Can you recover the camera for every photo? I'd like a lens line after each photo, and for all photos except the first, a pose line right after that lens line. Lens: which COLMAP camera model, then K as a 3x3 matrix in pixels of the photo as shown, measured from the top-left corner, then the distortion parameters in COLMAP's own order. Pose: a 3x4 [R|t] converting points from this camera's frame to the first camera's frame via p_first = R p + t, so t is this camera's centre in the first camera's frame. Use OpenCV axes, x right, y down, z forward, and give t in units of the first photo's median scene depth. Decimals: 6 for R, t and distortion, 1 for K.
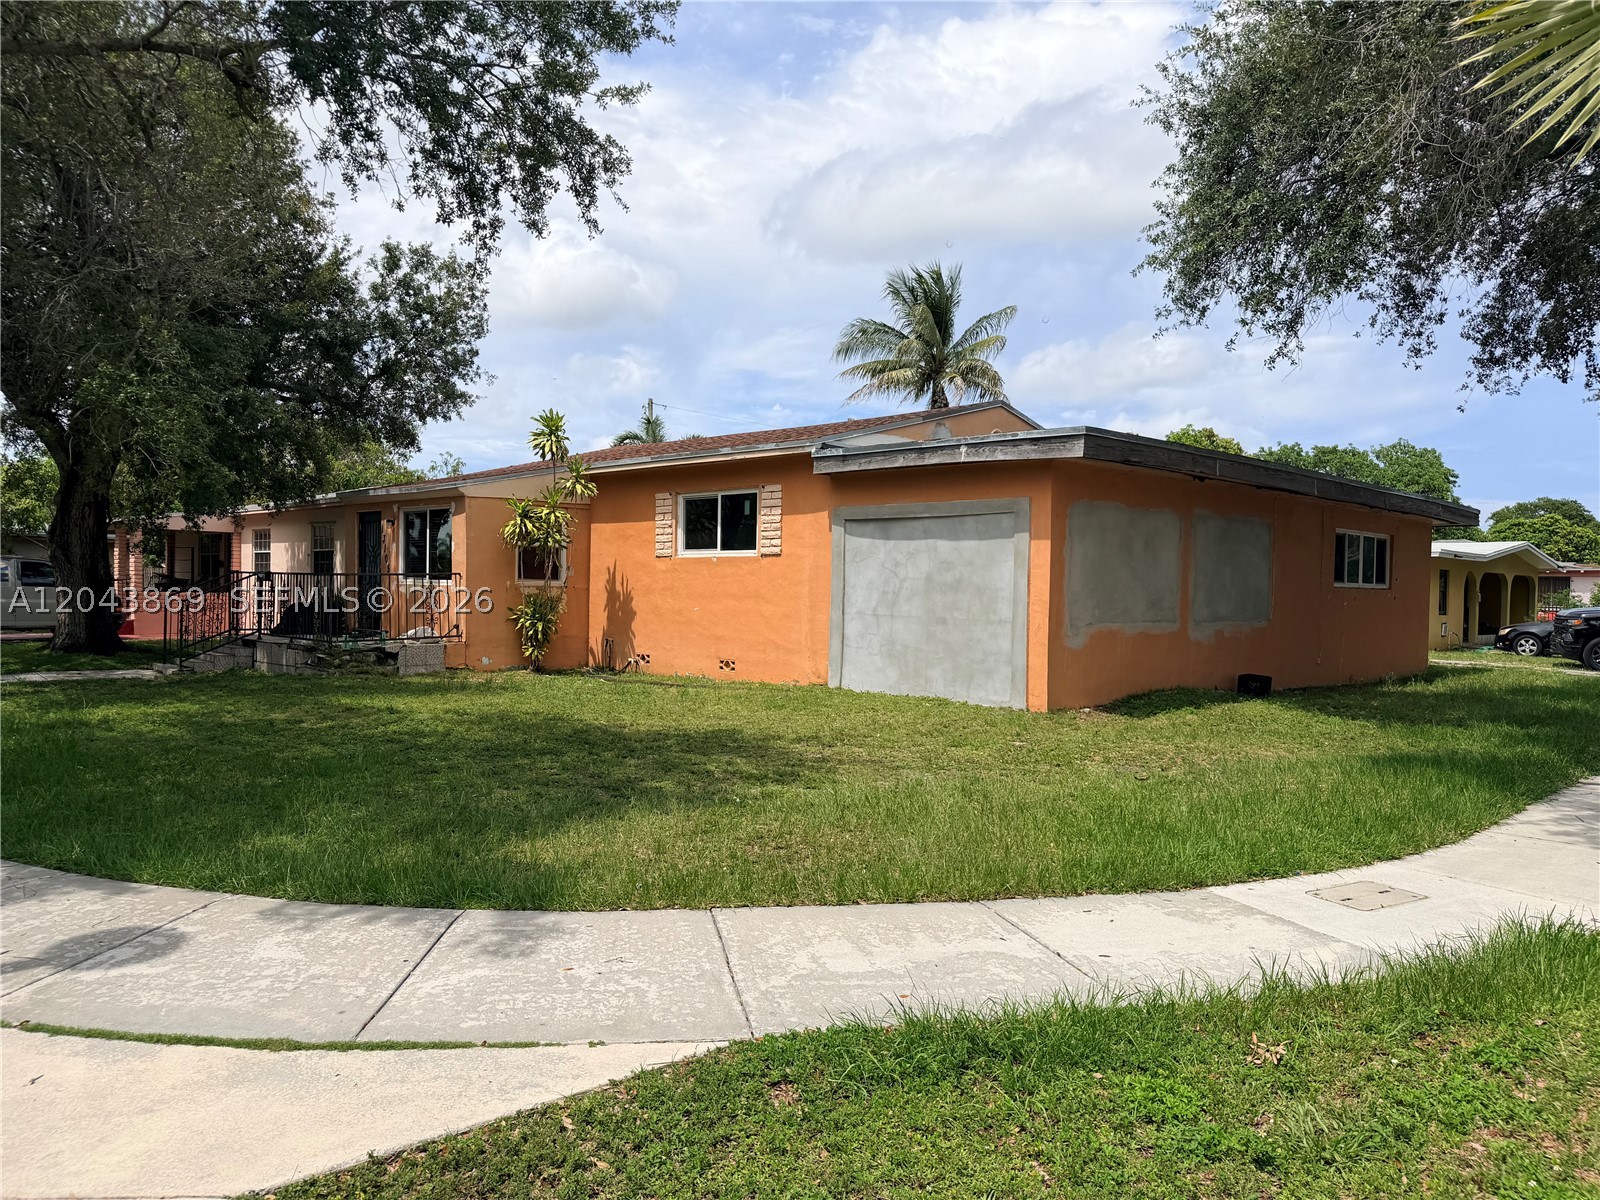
lens RADIAL K [[1102.1, 0, 800.0], [0, 1102.1, 600.0], [0, 0, 1]] dist [0.087580, 0.000199]
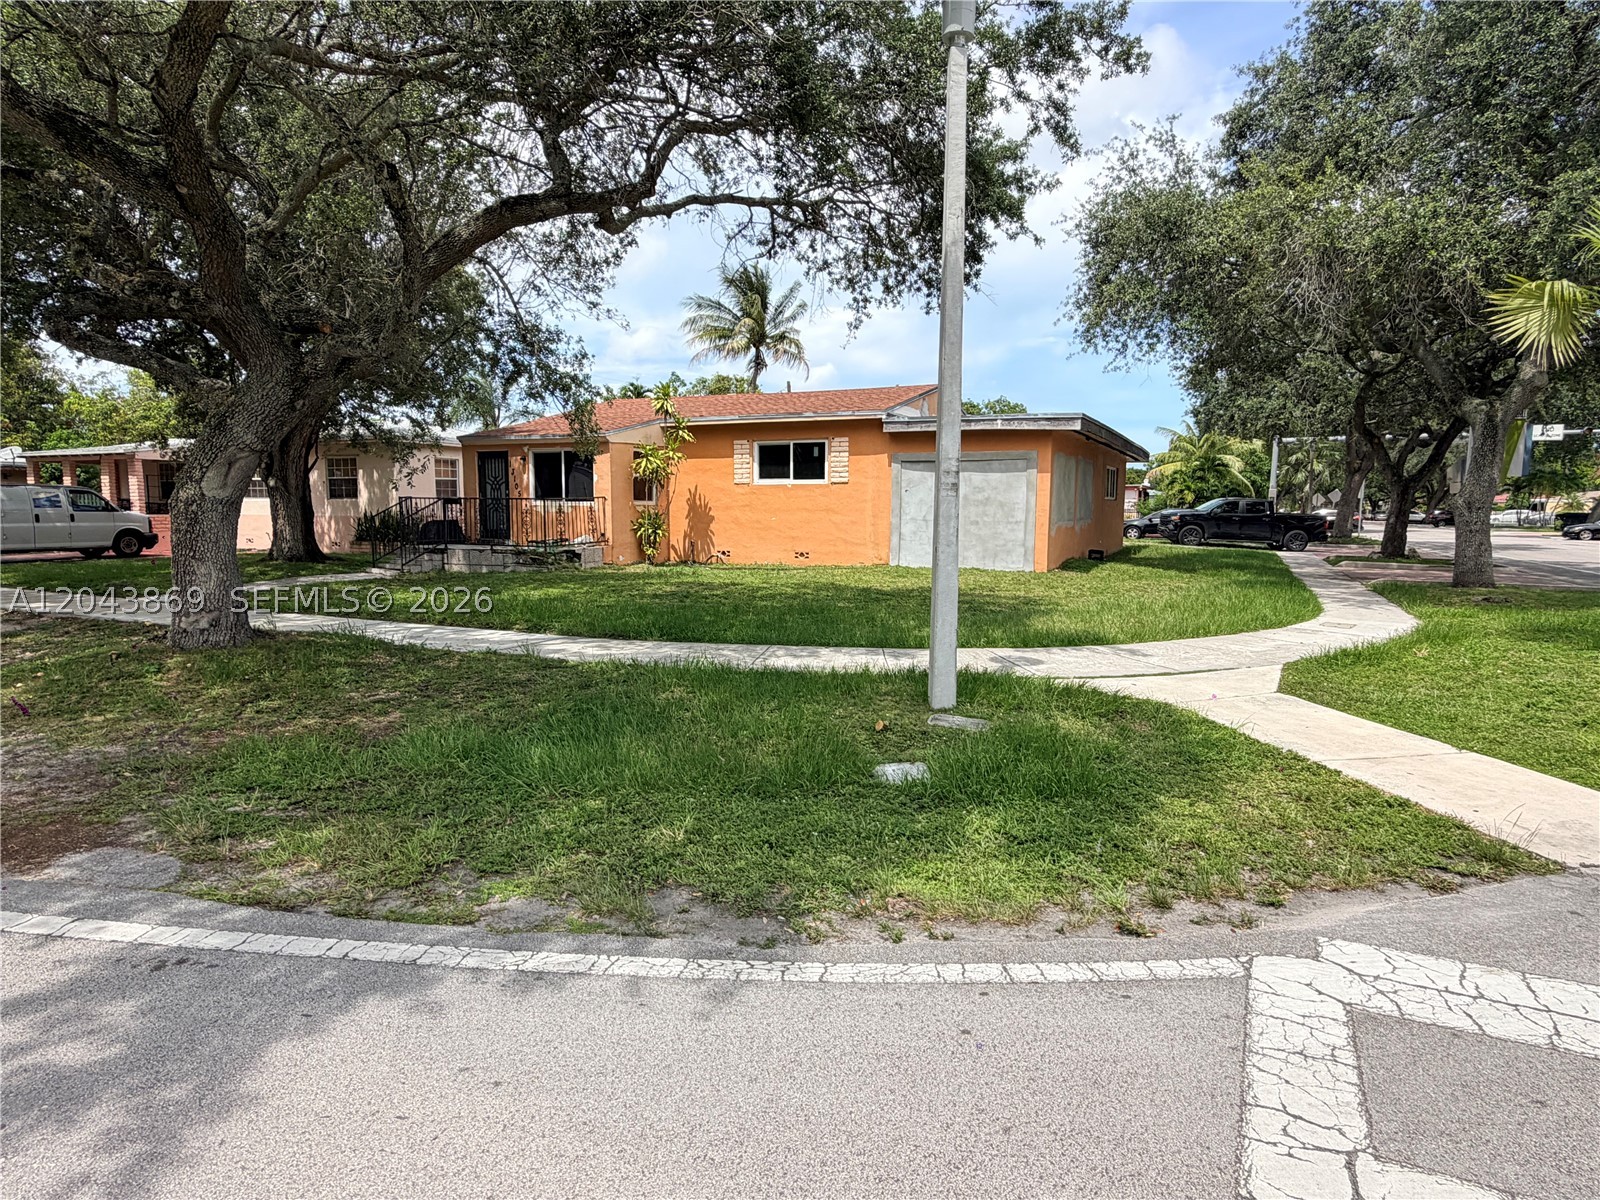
lens RADIAL K [[894.9, 0, 800.0], [0, 894.9, 600.0], [0, 0, 1]] dist [-0.025101, 0.000003]
pose [[0.944323, -0.047885, 0.325517, -0.487277], [0.015377, 0.994695, 0.101715, -0.005739], [-0.328661, -0.091047, 0.940049, -0.177826]]
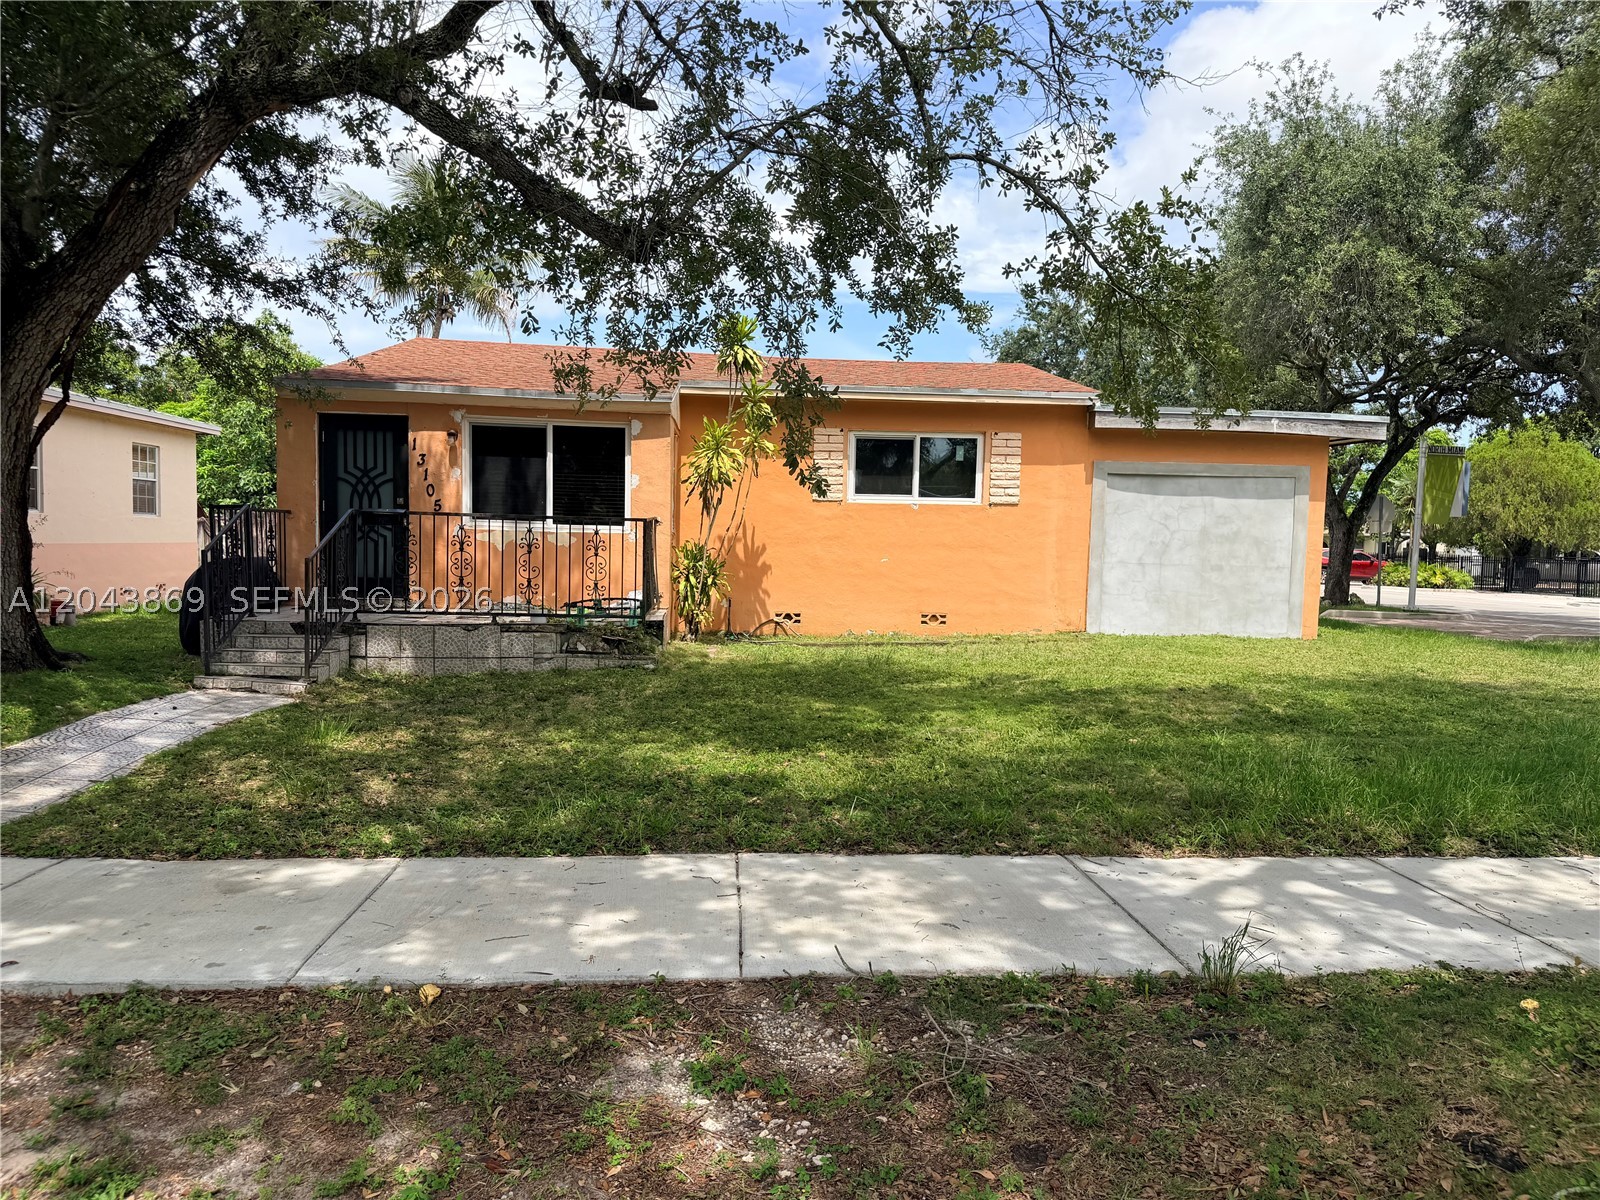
lens RADIAL K [[1102.1, 0, 800.0], [0, 1102.1, 600.0], [0, 0, 1]] dist [0.087580, 0.000199]
pose [[0.656294, -0.045278, 0.753145, -0.875488], [-0.001876, 0.998097, 0.061638, -0.015831], [-0.754503, -0.041866, 0.654960, 0.477235]]
